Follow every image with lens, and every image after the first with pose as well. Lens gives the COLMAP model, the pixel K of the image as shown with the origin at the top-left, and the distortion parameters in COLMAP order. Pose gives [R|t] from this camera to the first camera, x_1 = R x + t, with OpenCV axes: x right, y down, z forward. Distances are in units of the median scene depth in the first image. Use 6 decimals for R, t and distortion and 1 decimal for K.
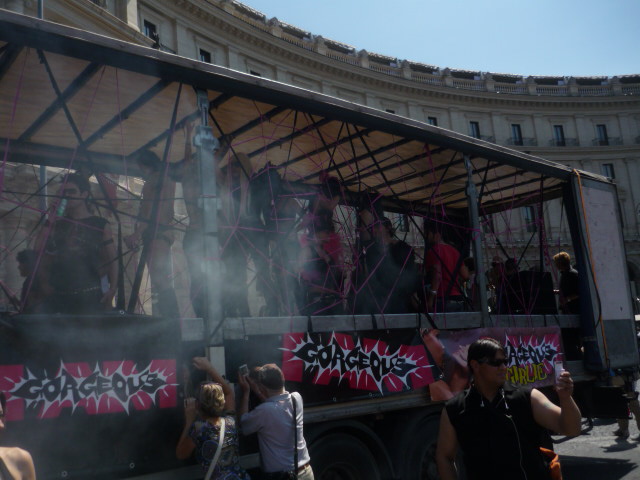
lens RADIAL K [[619.5, 0, 291.3], [0, 619.5, 263.1], [0, 0, 1]] dist [-0.081729, 0.040100]
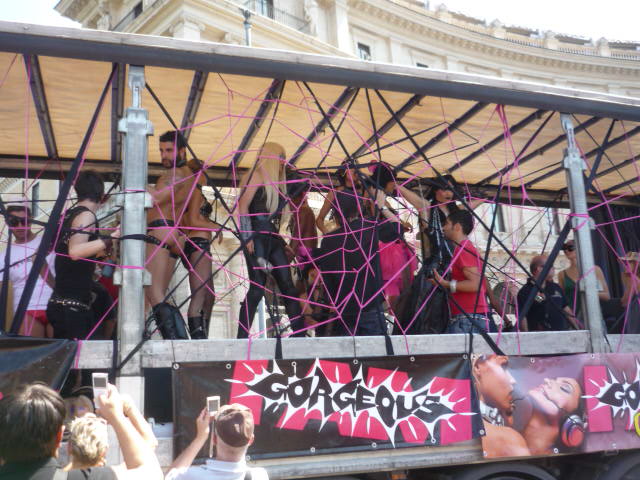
lens RADIAL K [[619.5, 0, 291.3], [0, 619.5, 263.1], [0, 0, 1]] dist [-0.081729, 0.040100]
pose [[0.925836, -0.045617, -0.375163, 0.312058], [0.034607, 0.998751, -0.036038, 0.019381], [0.376338, 0.020382, 0.926258, 0.274255]]
